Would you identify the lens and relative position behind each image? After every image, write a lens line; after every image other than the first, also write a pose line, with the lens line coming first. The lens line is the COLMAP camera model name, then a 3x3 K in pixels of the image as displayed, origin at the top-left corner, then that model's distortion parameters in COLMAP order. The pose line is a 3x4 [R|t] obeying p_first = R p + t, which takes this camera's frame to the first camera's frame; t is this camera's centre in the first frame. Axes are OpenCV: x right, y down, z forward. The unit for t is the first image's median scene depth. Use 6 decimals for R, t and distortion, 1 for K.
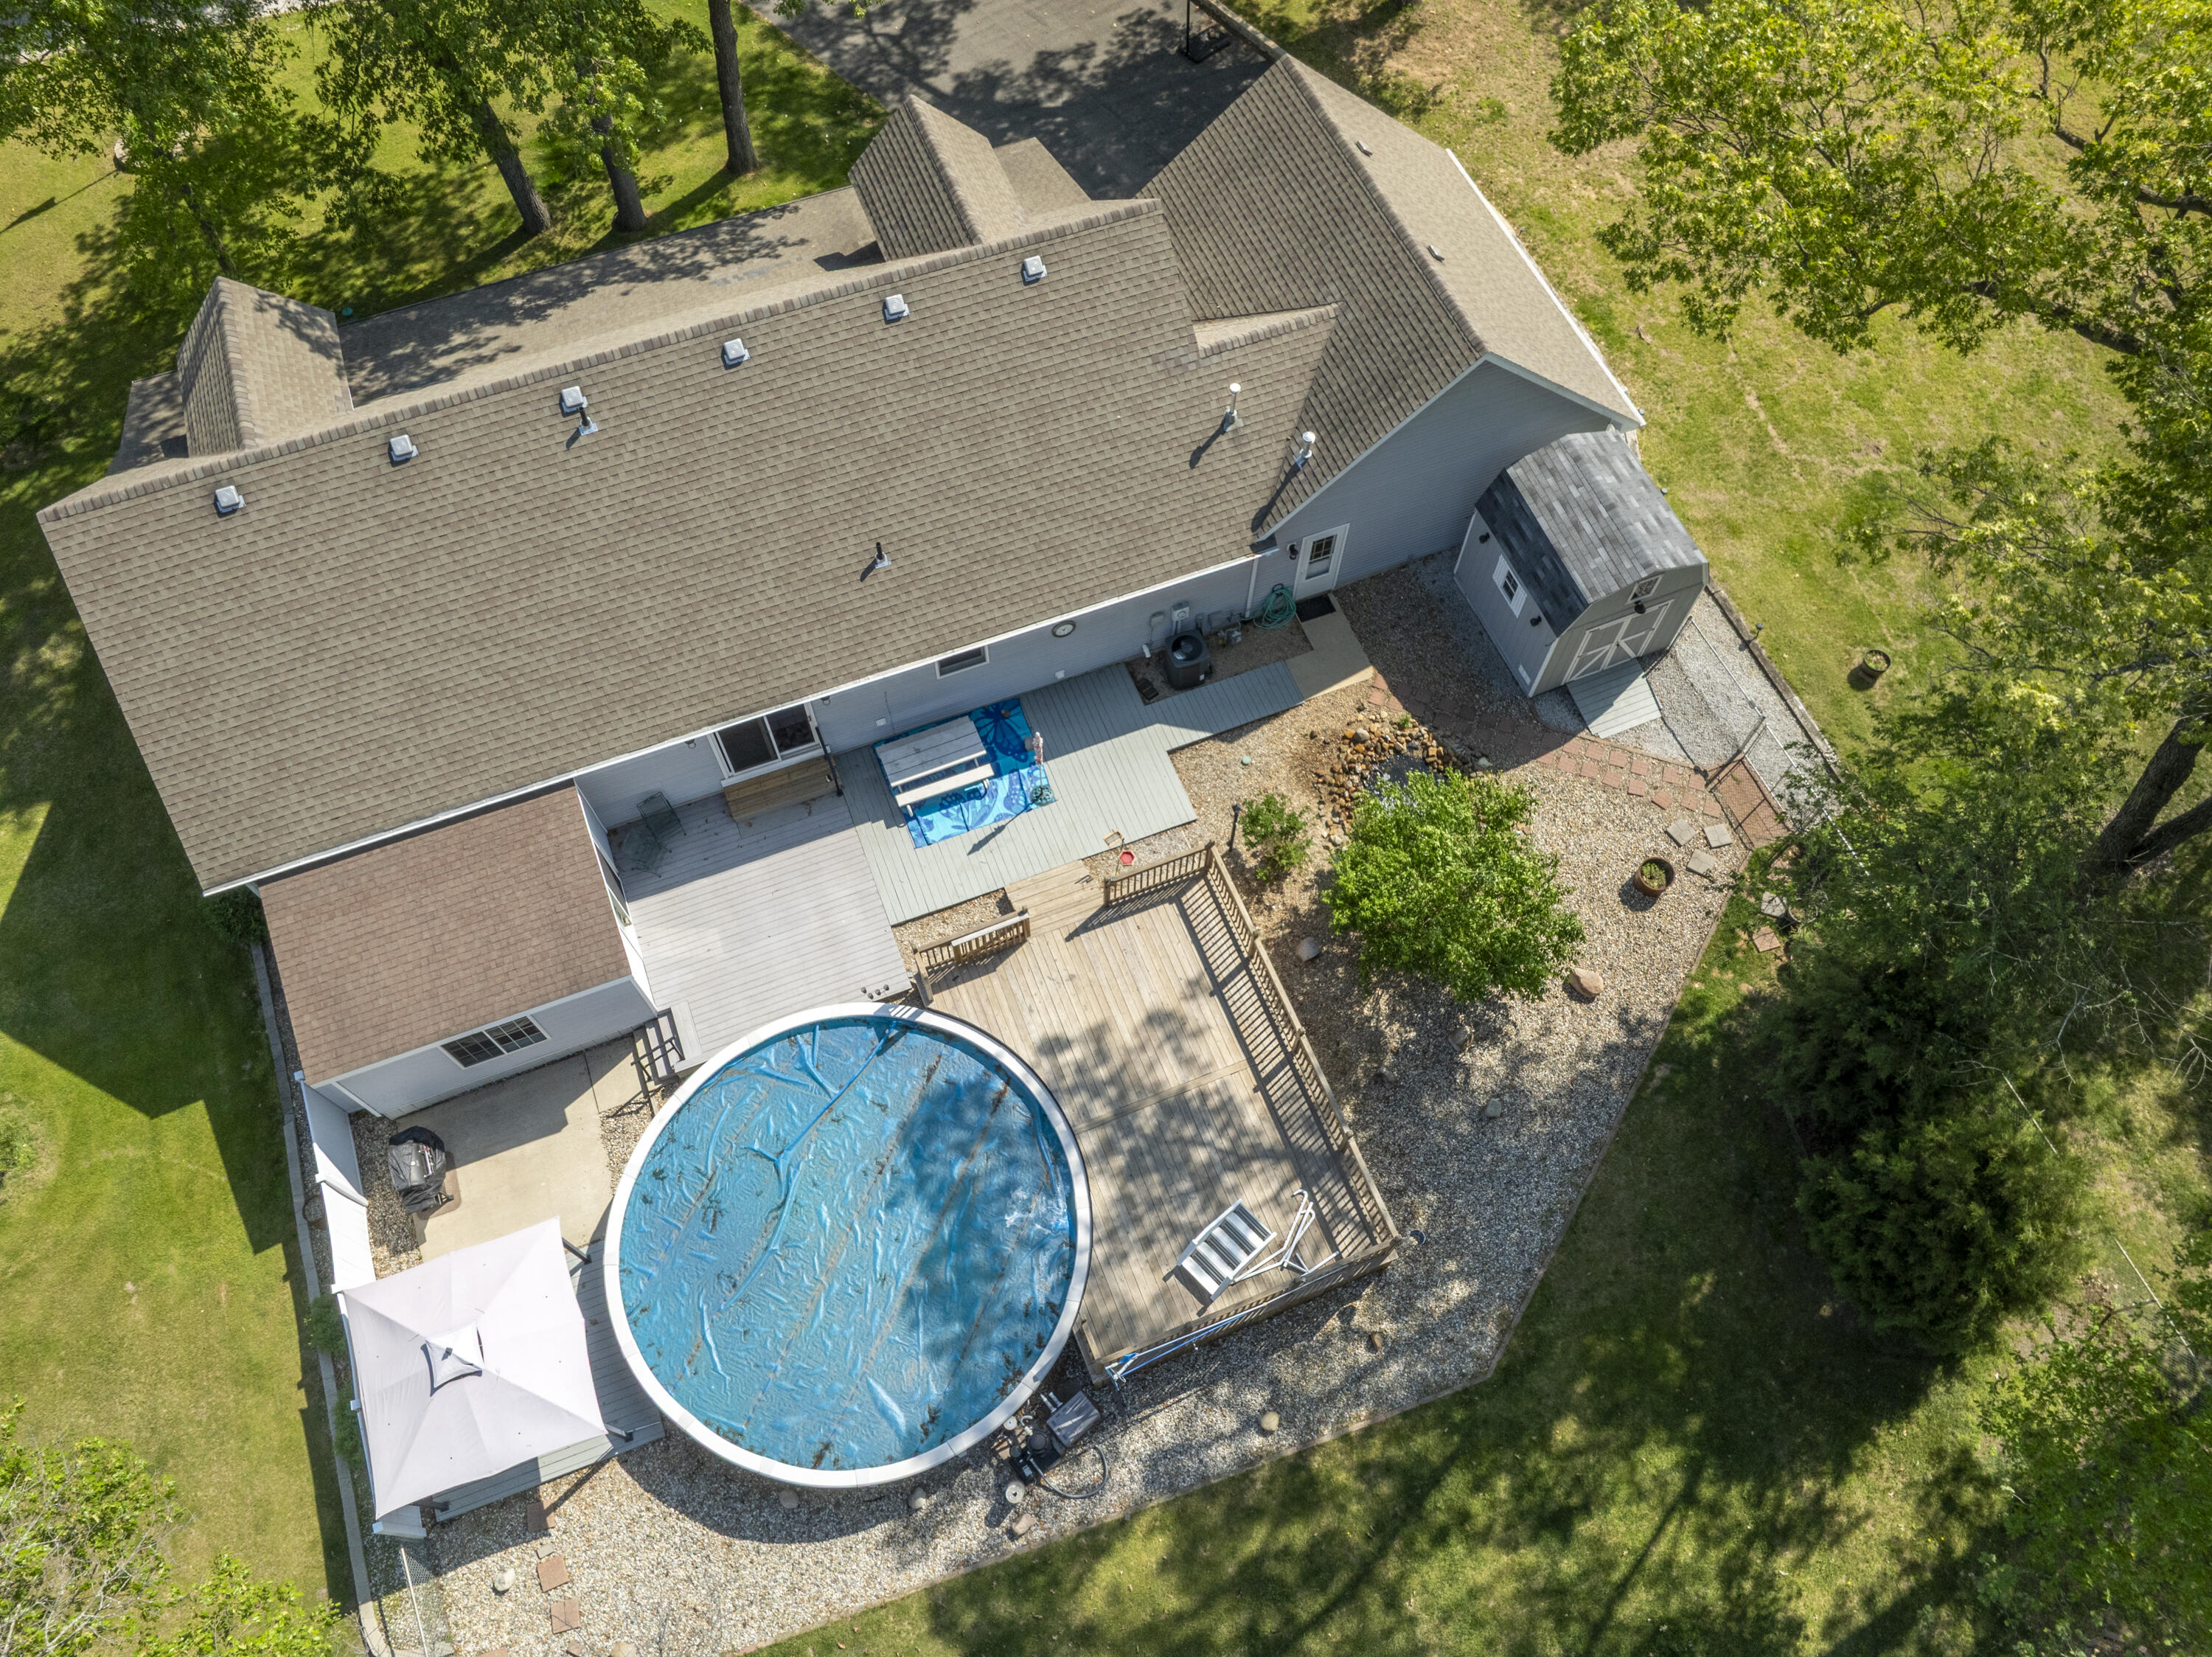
lens RADIAL K [[1555.3, 0, 1106.0], [0, 1555.3, 828.5], [0, 0, 1]] dist [-0.052218, 0.006863]
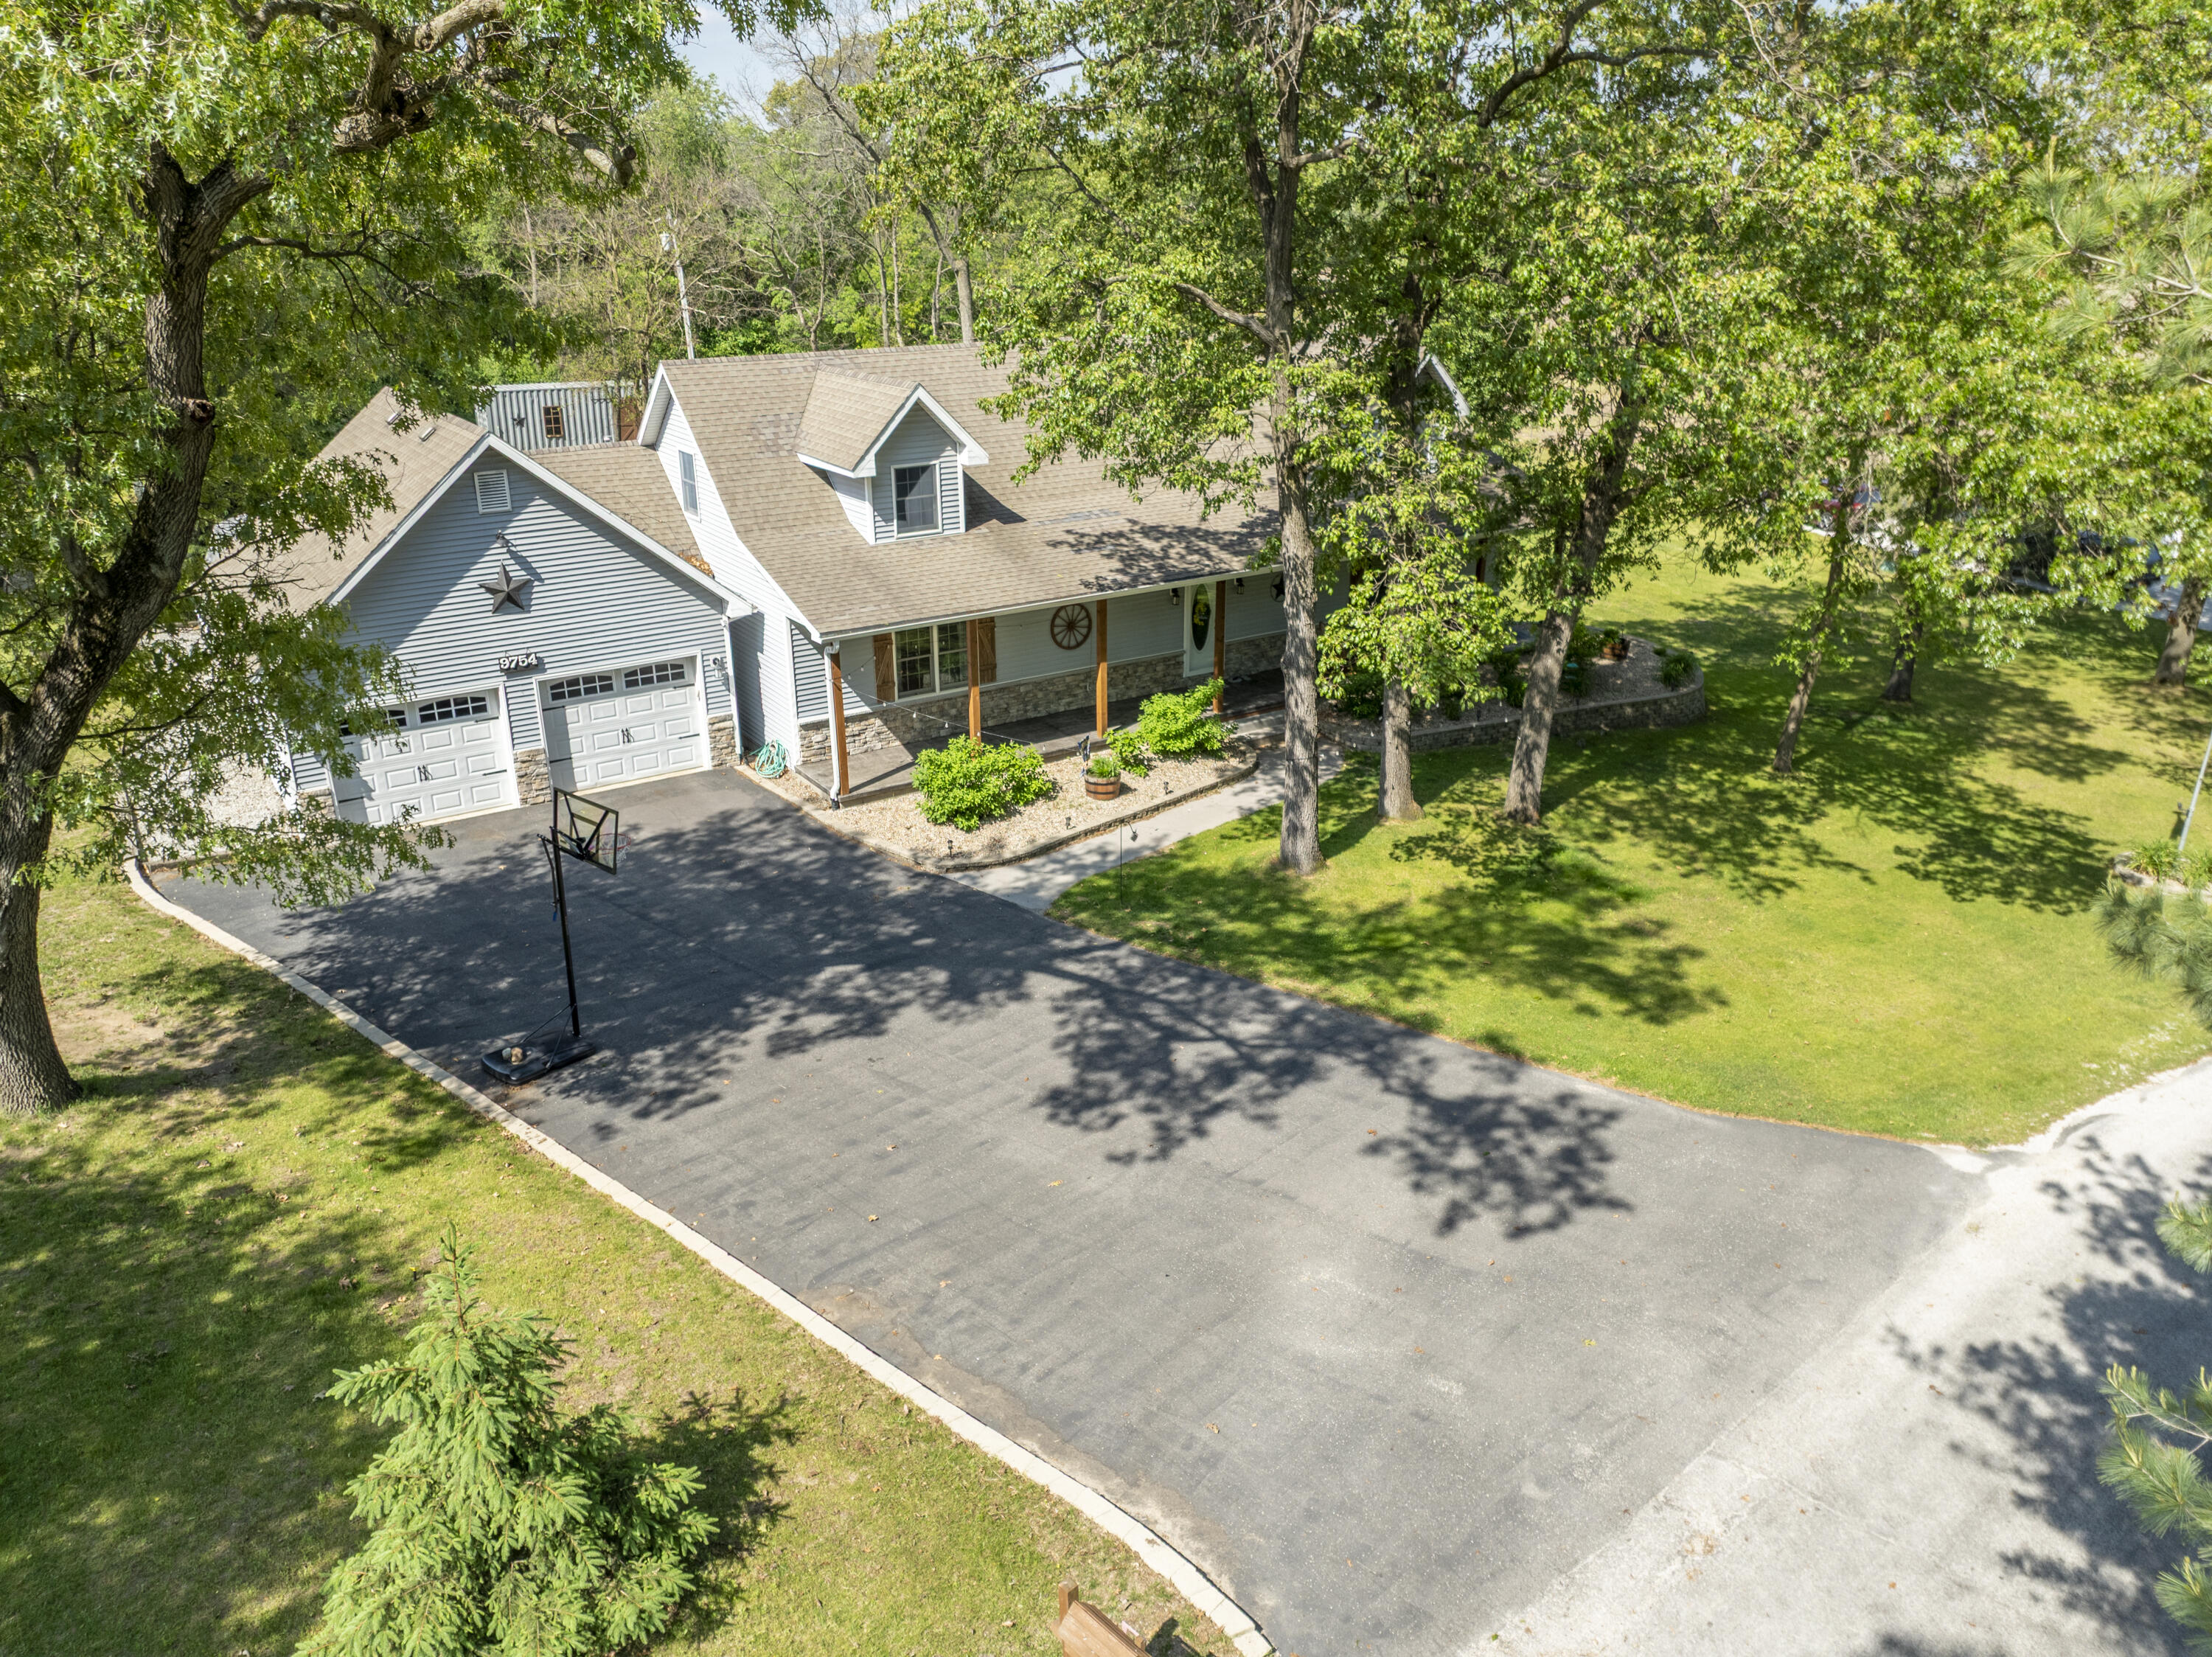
lens RADIAL K [[1555.3, 0, 1106.0], [0, 1555.3, 828.5], [0, 0, 1]] dist [-0.052218, 0.006863]
pose [[-0.975845, 0.078625, -0.203826, -0.024352], [-0.197644, 0.079775, 0.977022, -1.417944], [0.093079, 0.993707, -0.062308, 1.346935]]
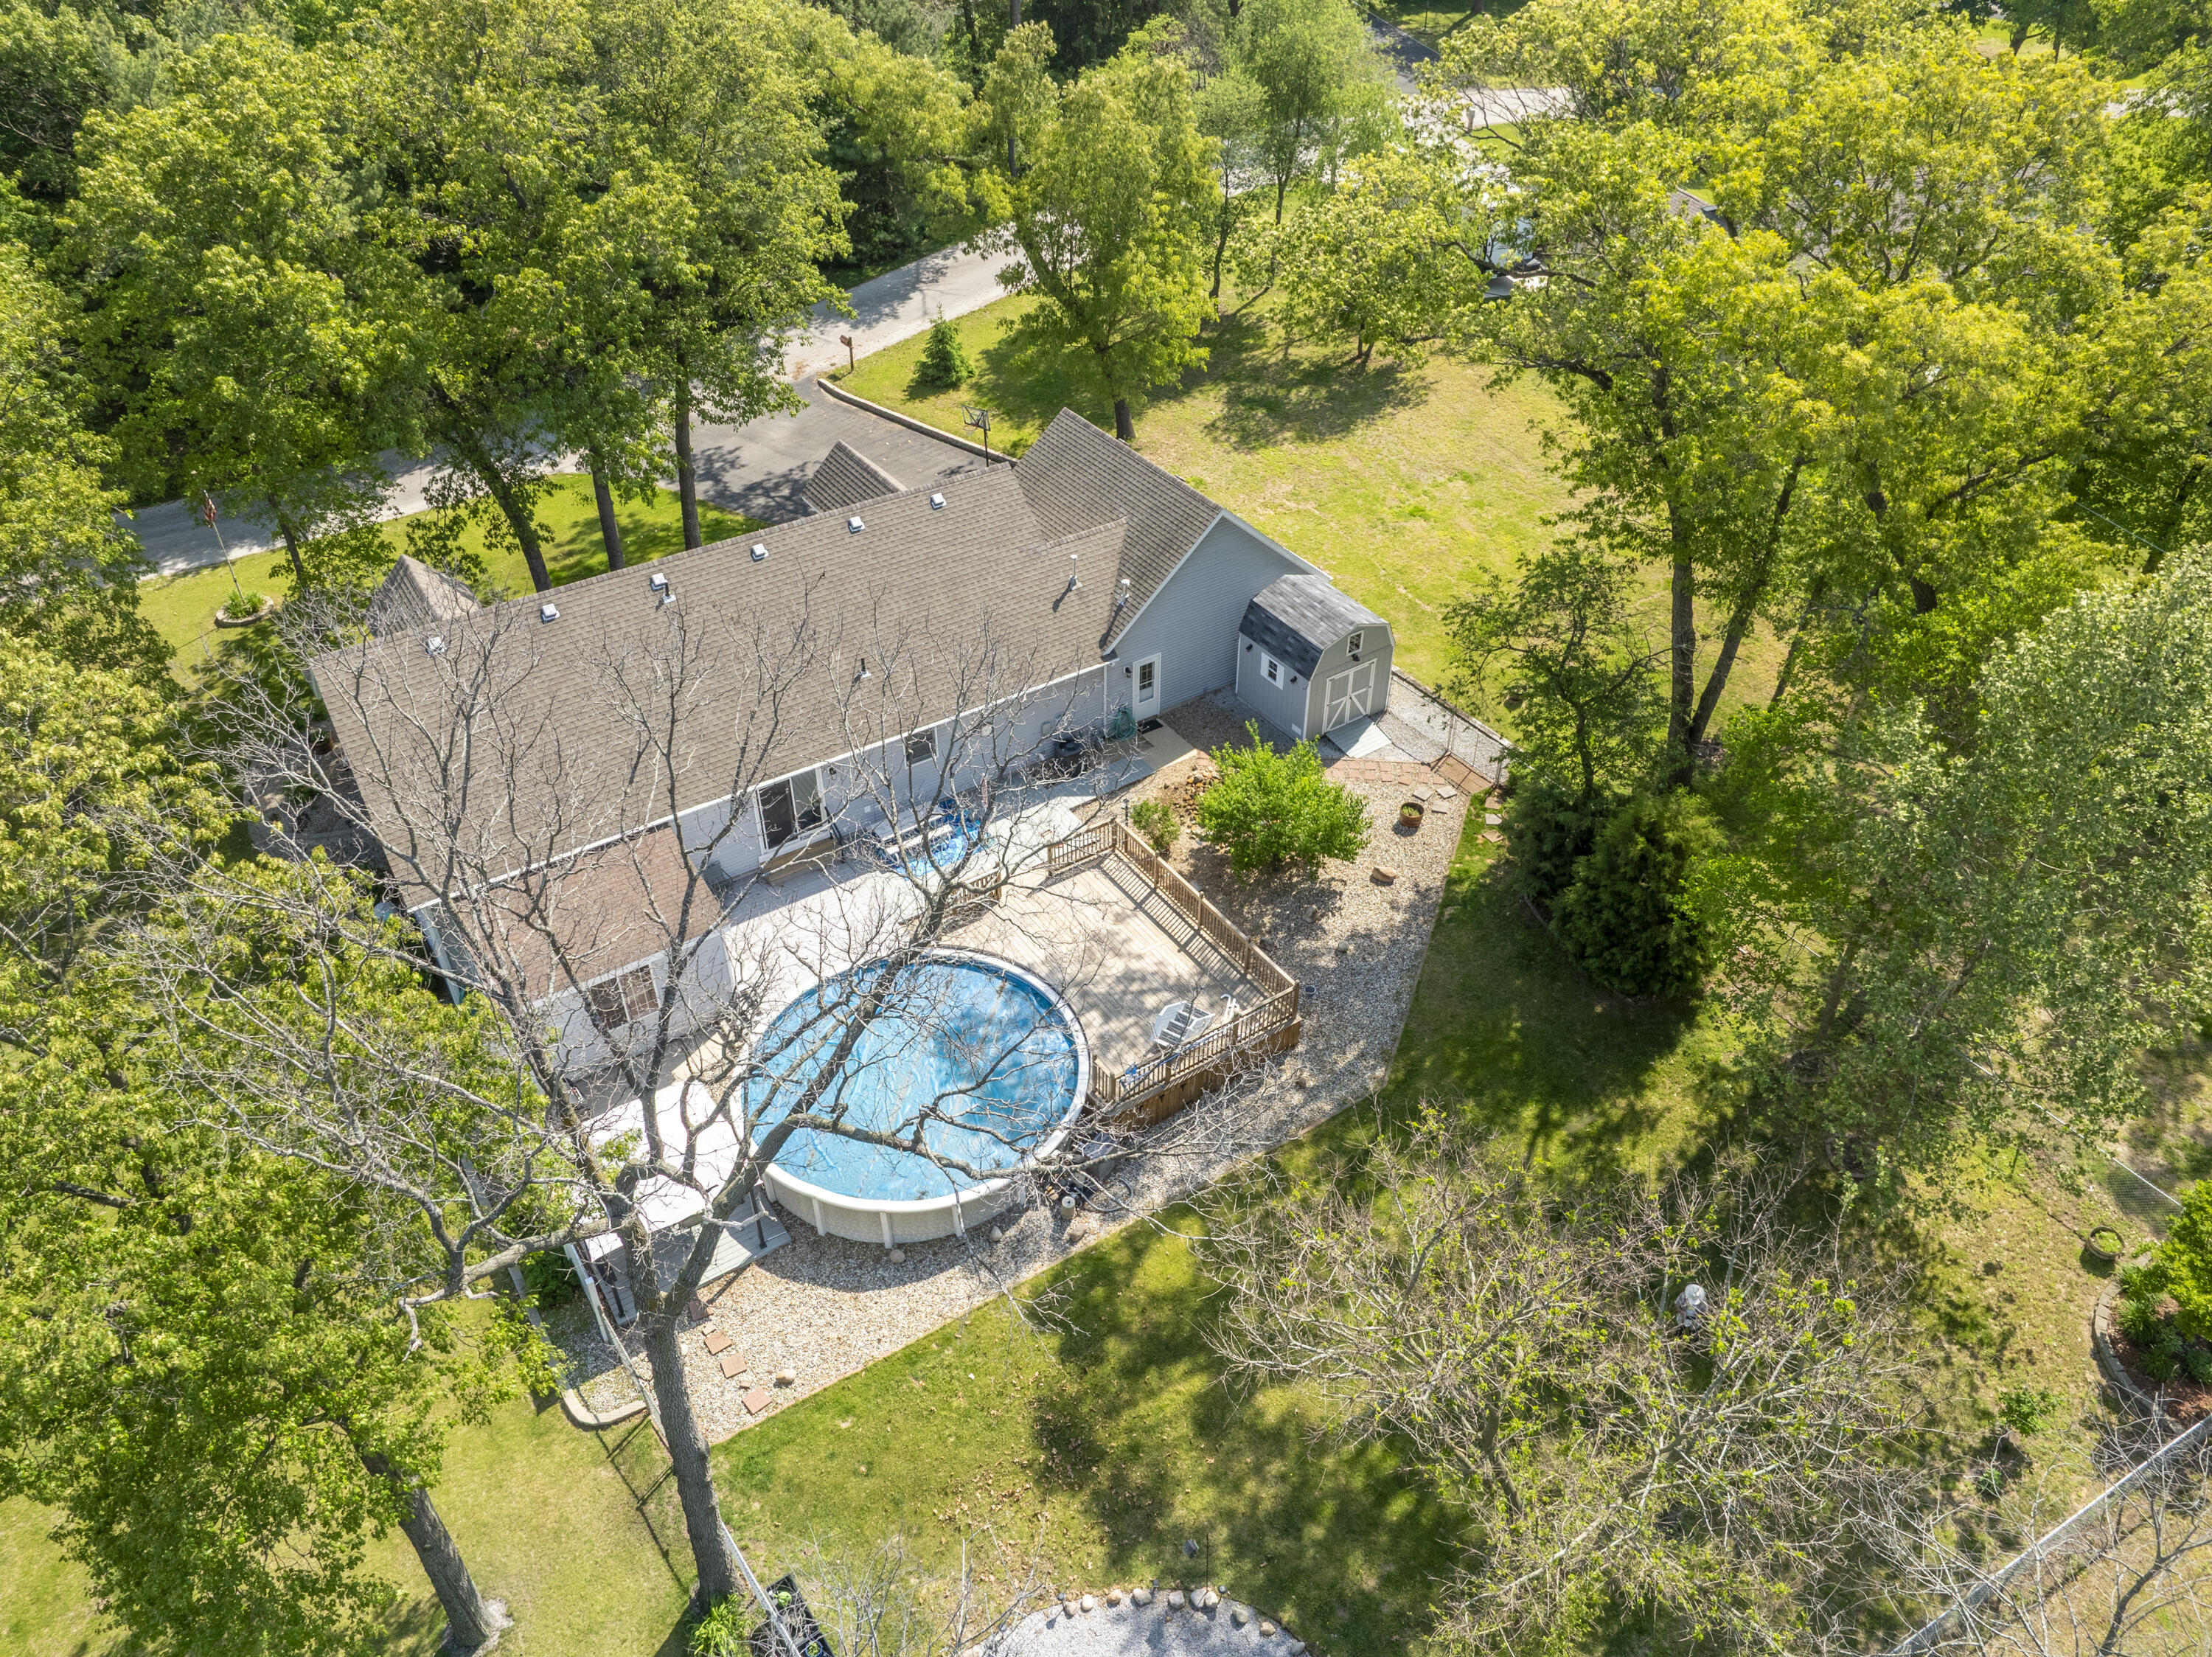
lens RADIAL K [[1555.3, 0, 1106.0], [0, 1555.3, 828.5], [0, 0, 1]] dist [-0.052218, 0.006863]
pose [[0.977704, -0.134045, 0.161638, -0.173974], [0.189388, 0.895380, -0.403022, 0.595363], [-0.090704, 0.424648, 0.900803, -0.304215]]
